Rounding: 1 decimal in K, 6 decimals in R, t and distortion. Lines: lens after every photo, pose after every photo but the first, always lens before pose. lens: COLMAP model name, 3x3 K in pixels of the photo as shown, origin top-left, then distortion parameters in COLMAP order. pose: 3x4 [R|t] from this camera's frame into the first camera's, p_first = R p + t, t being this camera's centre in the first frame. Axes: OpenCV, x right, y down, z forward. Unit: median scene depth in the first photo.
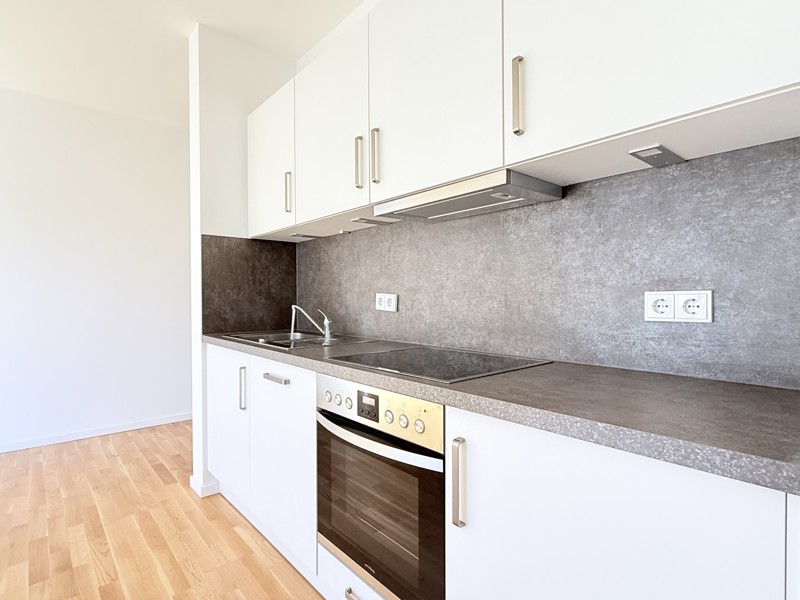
lens RADIAL K [[433.3, 0, 393.5], [0, 433.3, 302.1], [0, 0, 1]] dist [-0.001846, 0.003176]
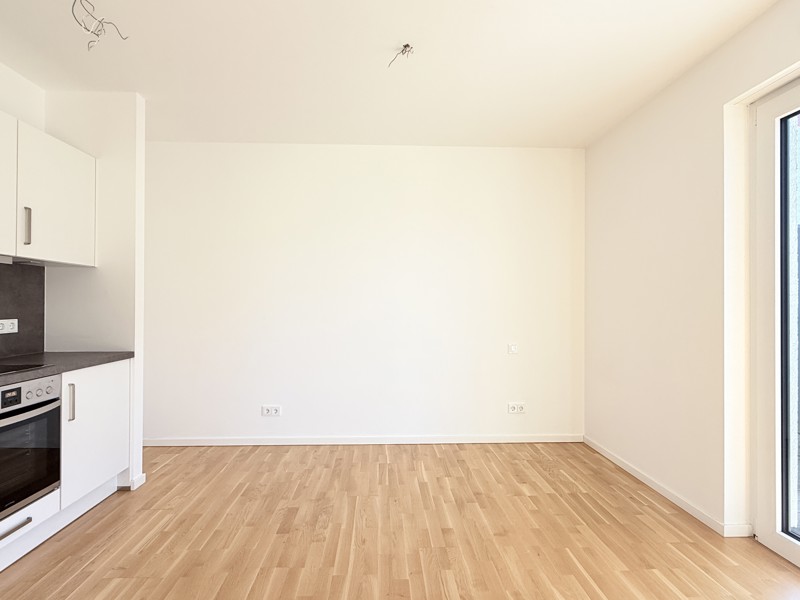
lens RADIAL K [[433.3, 0, 401.3], [0, 433.3, 301.3], [0, 0, 1]] dist [-0.001846, 0.003176]
pose [[-0.780870, 0.006537, 0.624659, -1.783319], [0.010067, 0.999947, 0.002121, -0.079944], [-0.624612, 0.007945, -0.780895, 1.121844]]
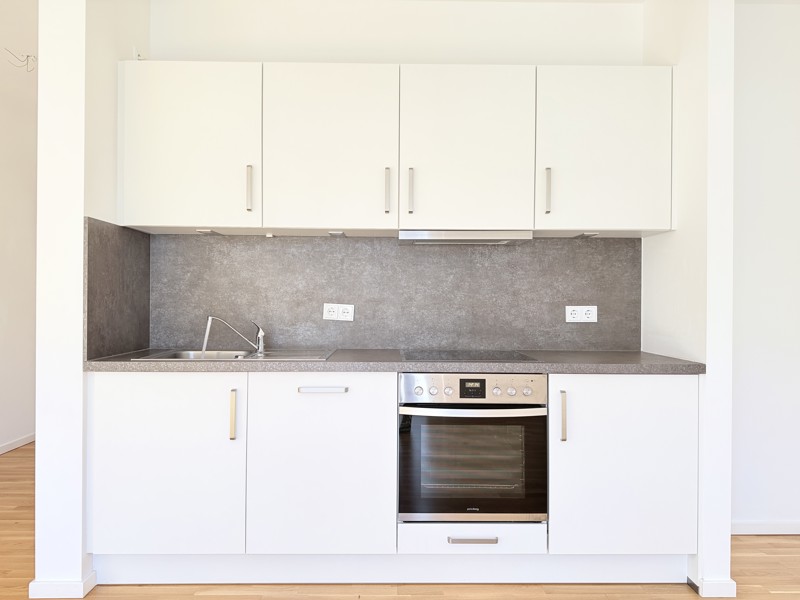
lens RADIAL K [[557.0, 0, 407.2], [0, 557.0, 299.7], [0, 0, 1]] dist [0.045821, -0.030479]
pose [[0.633723, 0.009508, 0.773502, -1.308944], [0.000831, 0.999916, -0.012972, -0.016206], [-0.773560, 0.008863, 0.633661, 0.031462]]
